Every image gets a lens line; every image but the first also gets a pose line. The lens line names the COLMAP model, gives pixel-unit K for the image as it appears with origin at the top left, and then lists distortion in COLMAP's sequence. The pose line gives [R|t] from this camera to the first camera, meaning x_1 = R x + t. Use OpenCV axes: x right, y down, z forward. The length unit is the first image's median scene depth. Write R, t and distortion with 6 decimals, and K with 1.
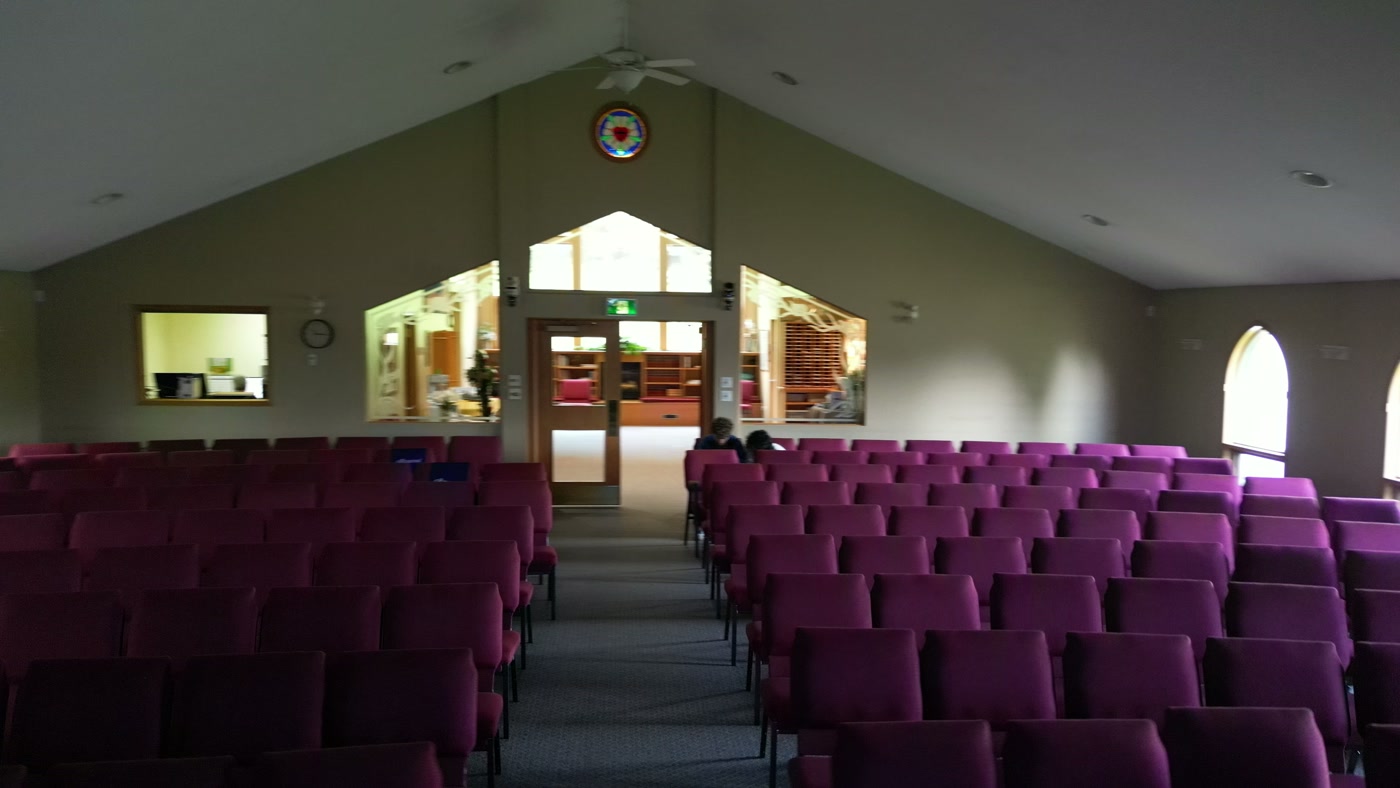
lens RADIAL K [[1042.0, 0, 704.2], [0, 1042.0, 396.4], [0, 0, 1]] dist [0.089990, -0.116977]
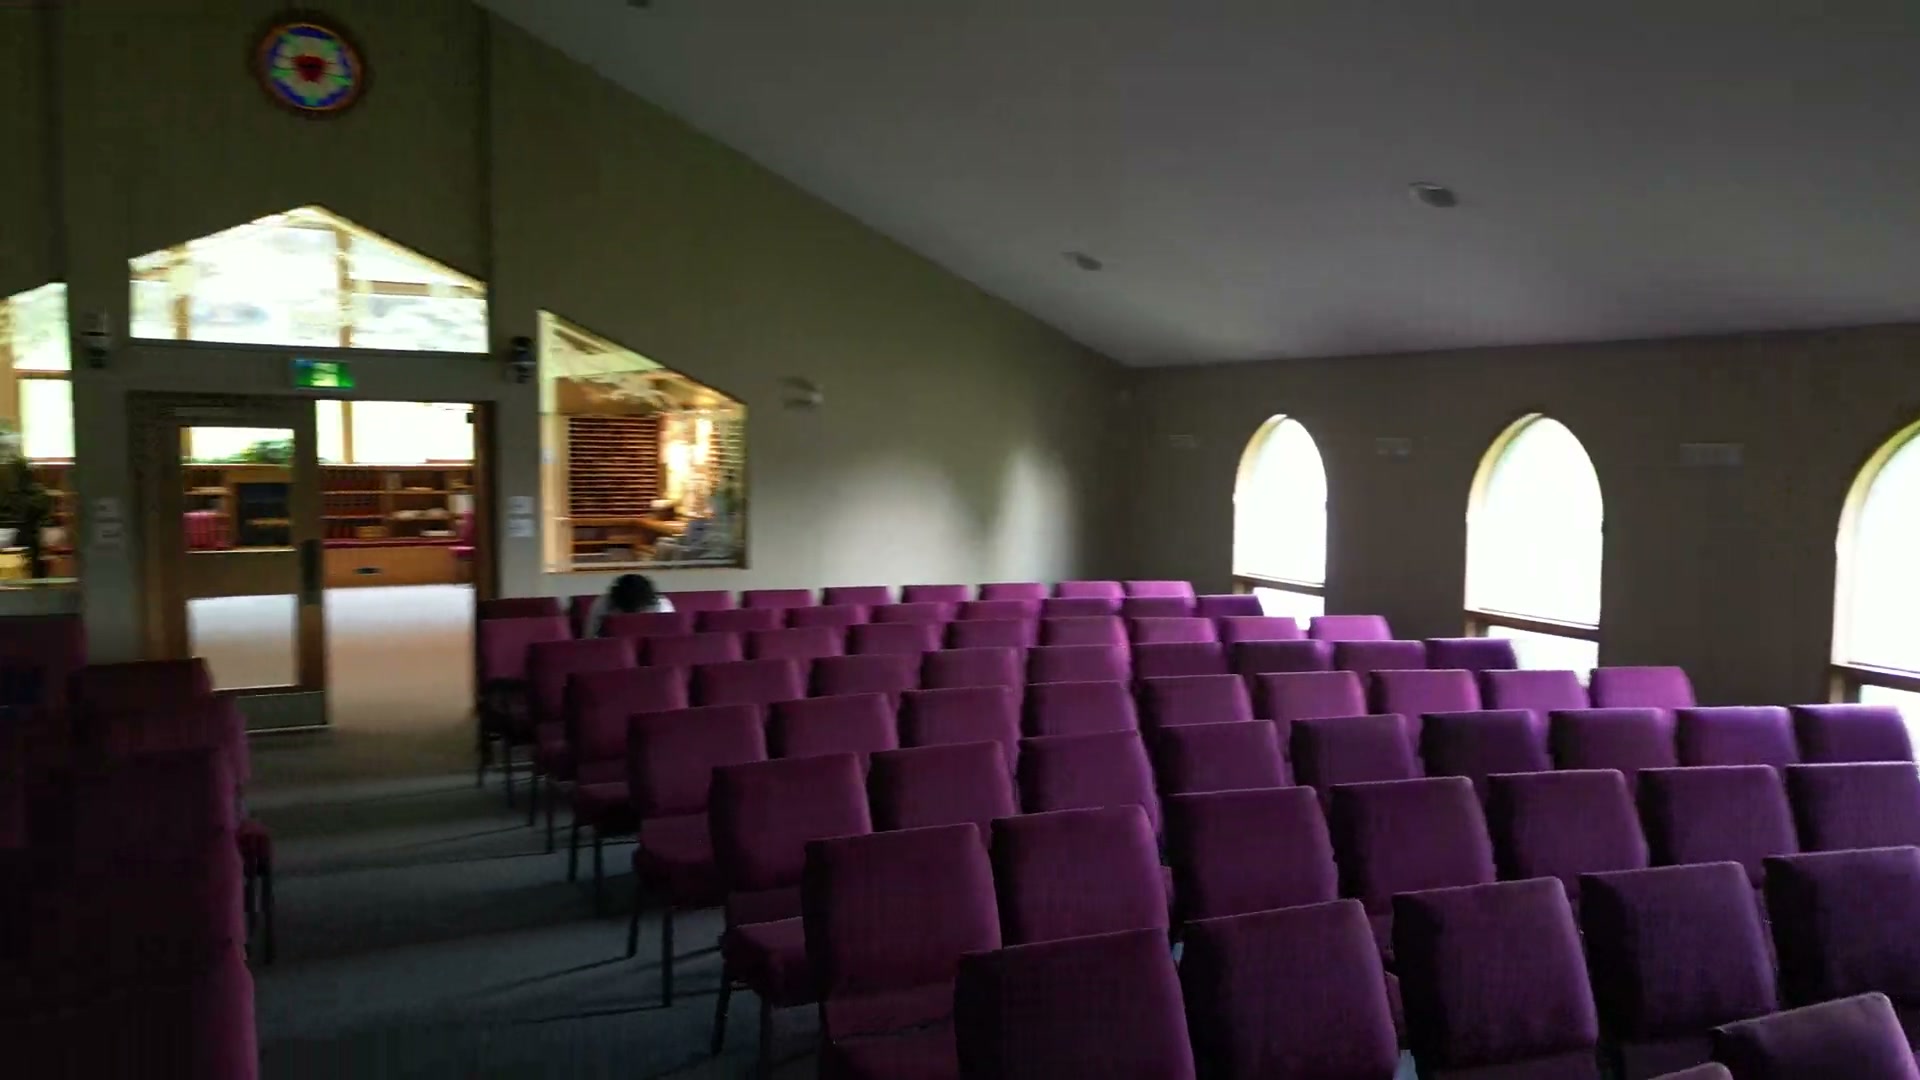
lens RADIAL K [[1422.0, 0, 955.1], [0, 1422.0, 538.1], [0, 0, 1]] dist [0.090882, -0.113168]
pose [[0.920154, -0.026859, 0.390633, -0.071116], [0.026964, 0.999623, 0.005215, 0.007909], [-0.390626, 0.005735, 0.920532, 0.147639]]
